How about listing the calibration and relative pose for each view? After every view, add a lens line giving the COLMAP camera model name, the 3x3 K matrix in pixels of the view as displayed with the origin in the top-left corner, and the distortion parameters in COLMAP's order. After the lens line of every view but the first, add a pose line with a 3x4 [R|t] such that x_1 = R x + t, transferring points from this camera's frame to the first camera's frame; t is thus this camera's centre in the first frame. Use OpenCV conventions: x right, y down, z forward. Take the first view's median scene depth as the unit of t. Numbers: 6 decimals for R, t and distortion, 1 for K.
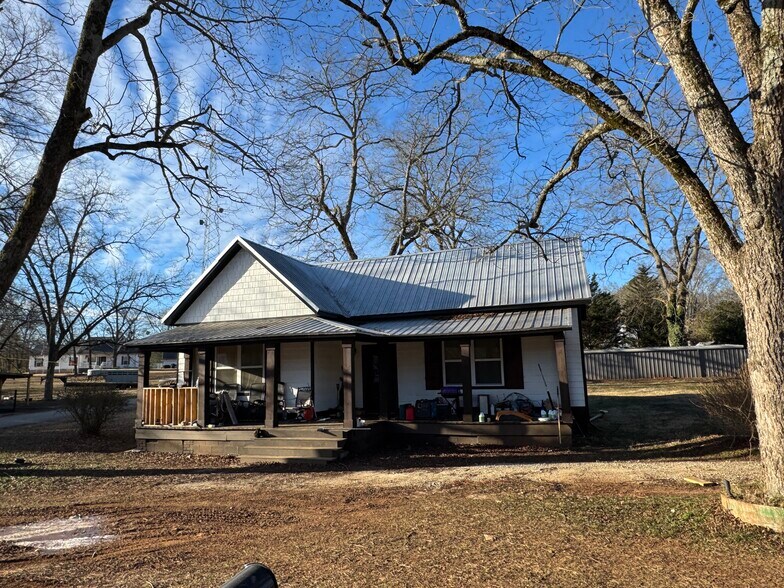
lens RADIAL K [[535.4, 0, 392.0], [0, 535.4, 294.0], [0, 0, 1]] dist [-0.001876, 0.002229]
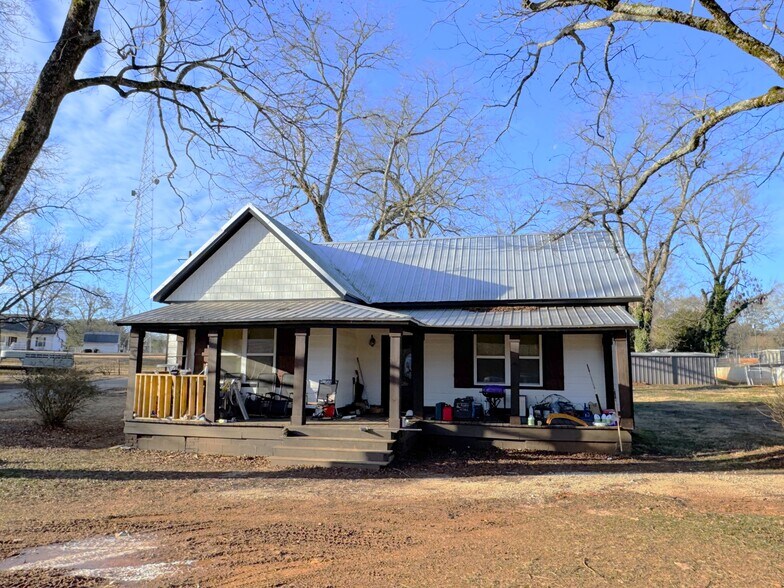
lens RADIAL K [[559.3, 0, 392.0], [0, 559.3, 294.0], [0, 0, 1]] dist [-0.001574, 0.002475]
pose [[0.991859, 0.054482, 0.115098, -0.166789], [-0.055974, 0.998384, 0.009772, 0.018024], [-0.114380, -0.016135, 0.993306, 0.076506]]
